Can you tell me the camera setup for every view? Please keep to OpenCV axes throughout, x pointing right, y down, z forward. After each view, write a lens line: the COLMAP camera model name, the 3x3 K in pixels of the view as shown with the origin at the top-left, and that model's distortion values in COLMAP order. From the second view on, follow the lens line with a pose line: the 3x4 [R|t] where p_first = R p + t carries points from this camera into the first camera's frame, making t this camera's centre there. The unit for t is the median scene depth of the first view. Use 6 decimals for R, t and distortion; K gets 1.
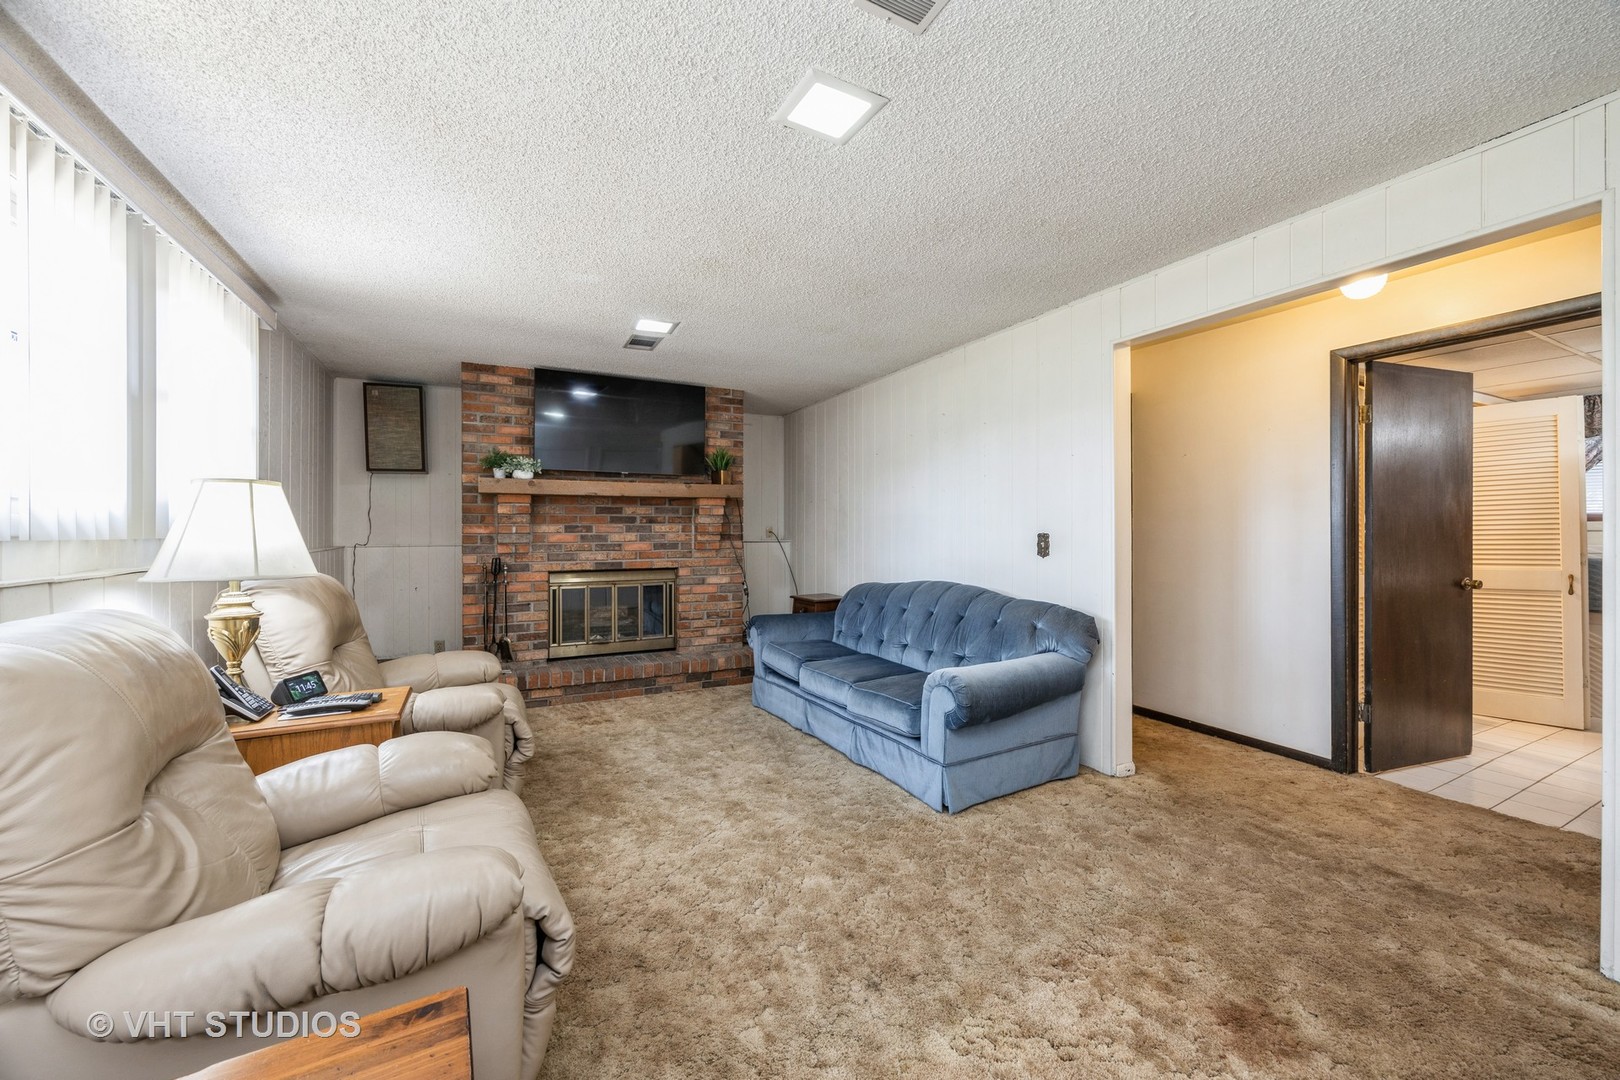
lens RADIAL K [[639.6, 0, 806.3], [0, 639.6, 530.8], [0, 0, 1]] dist [-0.001395, -0.000025]
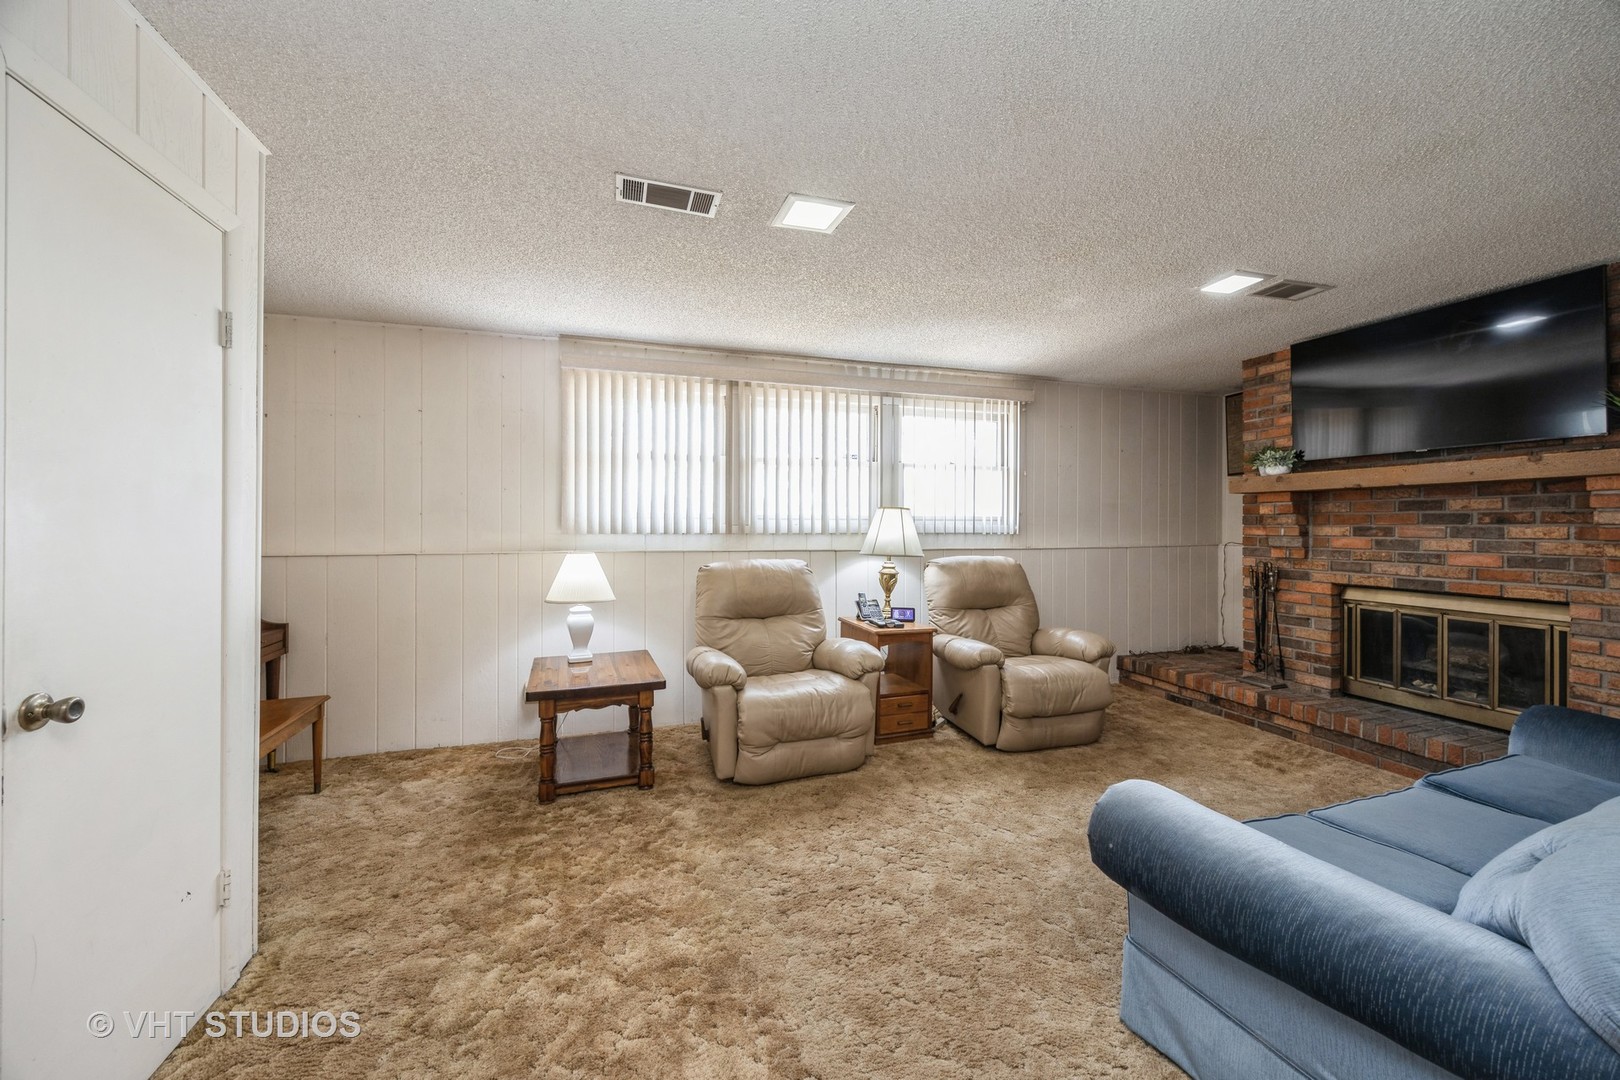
lens RADIAL K [[639.6, 0, 807.7], [0, 639.6, 529.9], [0, 0, 1]] dist [-0.001395, -0.000025]
pose [[-0.195981, 0.011165, -0.980544, 0.528445], [0.000170, 0.999936, 0.011352, -0.013921], [0.980608, 0.002058, -0.195970, 0.507505]]
